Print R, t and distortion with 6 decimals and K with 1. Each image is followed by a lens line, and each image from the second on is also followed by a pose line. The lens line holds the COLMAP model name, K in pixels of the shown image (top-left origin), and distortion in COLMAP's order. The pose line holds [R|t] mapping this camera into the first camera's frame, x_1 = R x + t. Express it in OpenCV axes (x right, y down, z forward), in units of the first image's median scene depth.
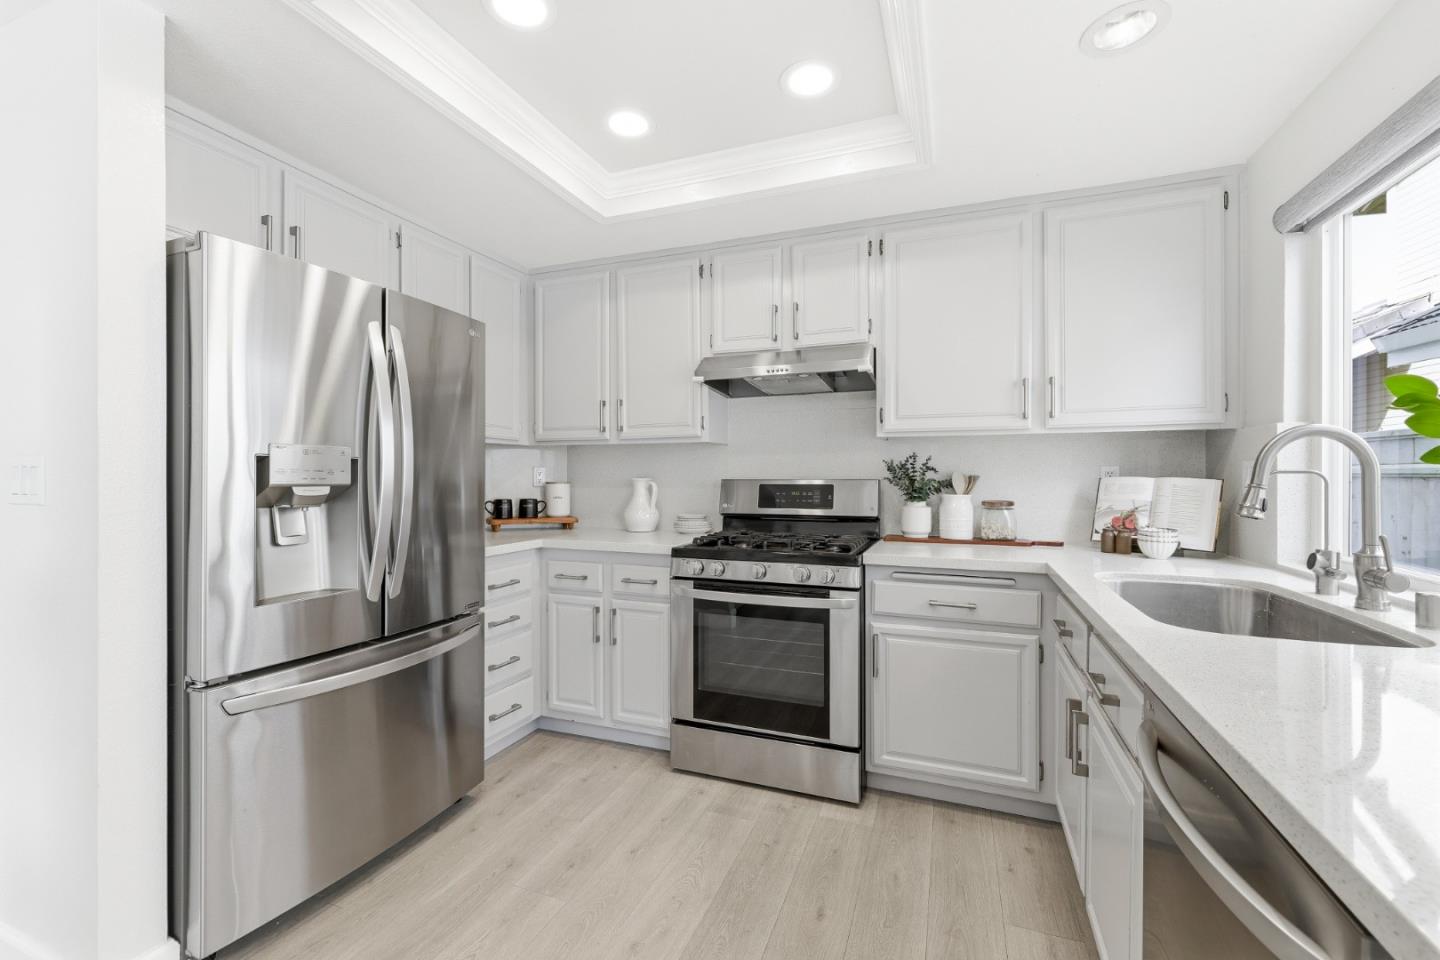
lens RADIAL K [[605.8, 0, 721.1], [0, 605.8, 476.3], [0, 0, 1]] dist [0.000875, 0.000225]
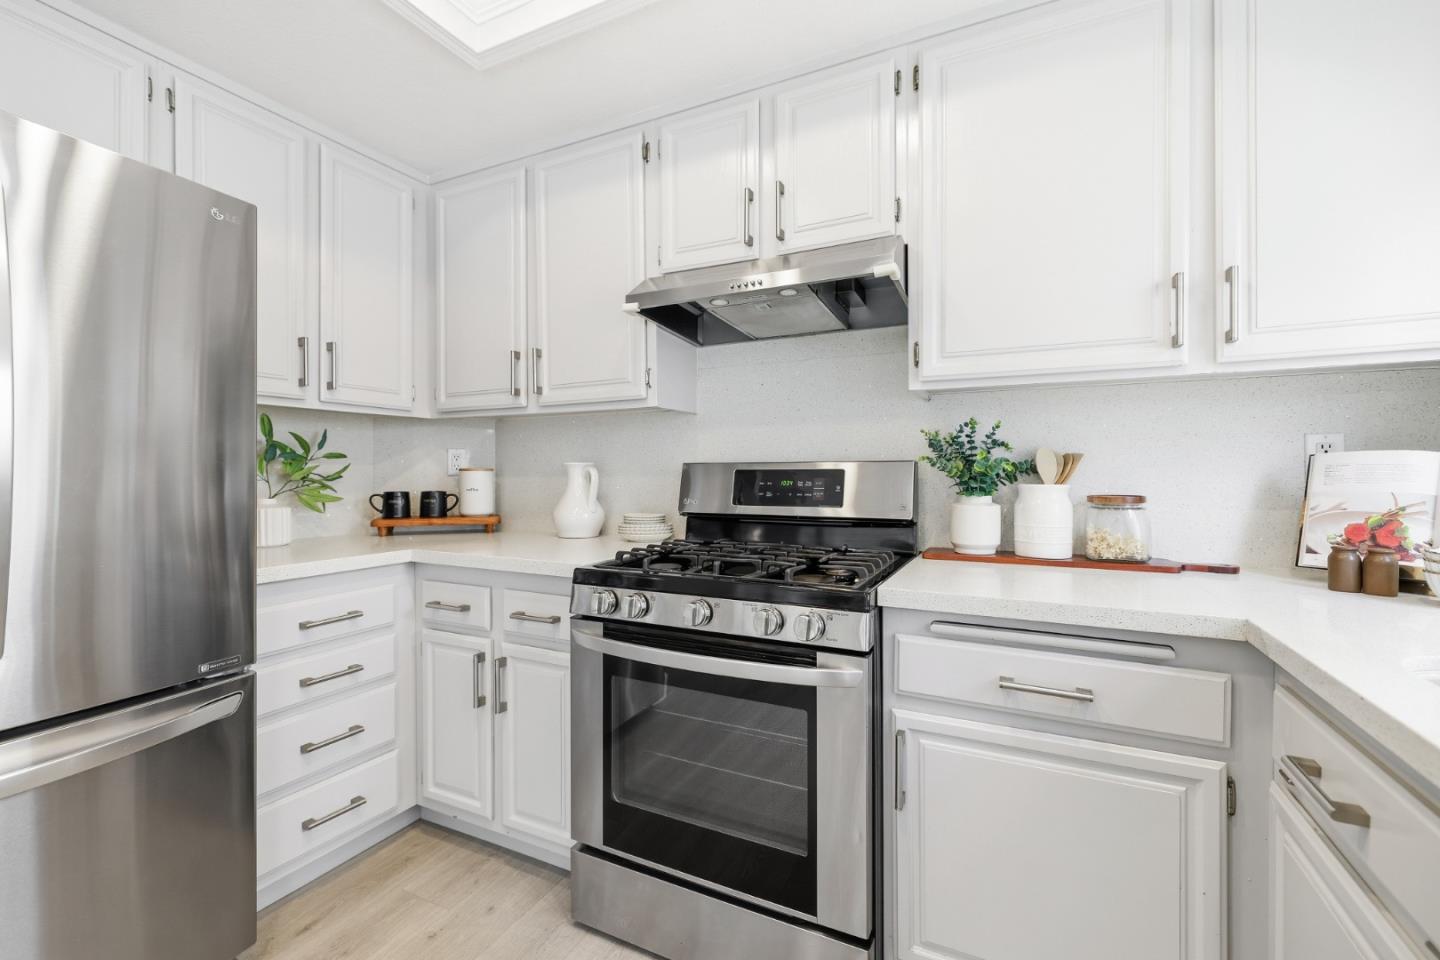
lens RADIAL K [[606.7, 0, 723.9], [0, 606.7, 473.0], [0, 0, 1]] dist [-0.000612, 0.000025]
pose [[0.996508, -0.000849, -0.083496, 0.120559], [0.000978, 0.999998, 0.001512, 0.017613], [0.083494, -0.001588, 0.996507, 0.370488]]
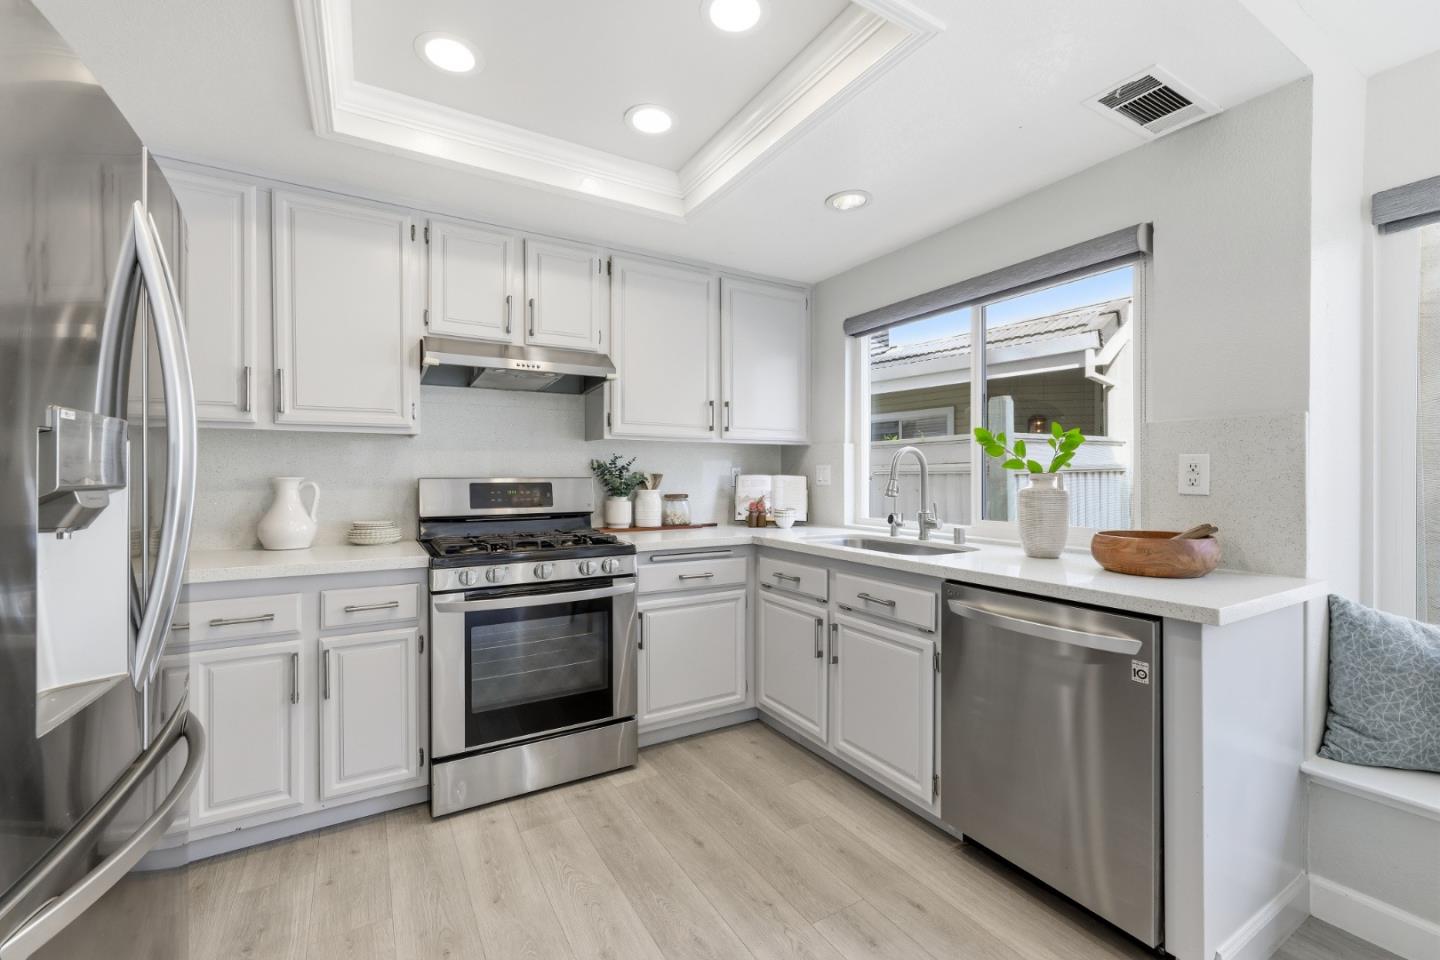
lens RADIAL K [[605.8, 0, 721.1], [0, 605.8, 476.3], [0, 0, 1]] dist [0.000875, 0.000225]
pose [[0.613958, -0.001261, 0.789338, -0.481018], [0.002189, 0.999998, -0.000105, 0.003945], [-0.789336, 0.001792, 0.613959, 0.153493]]
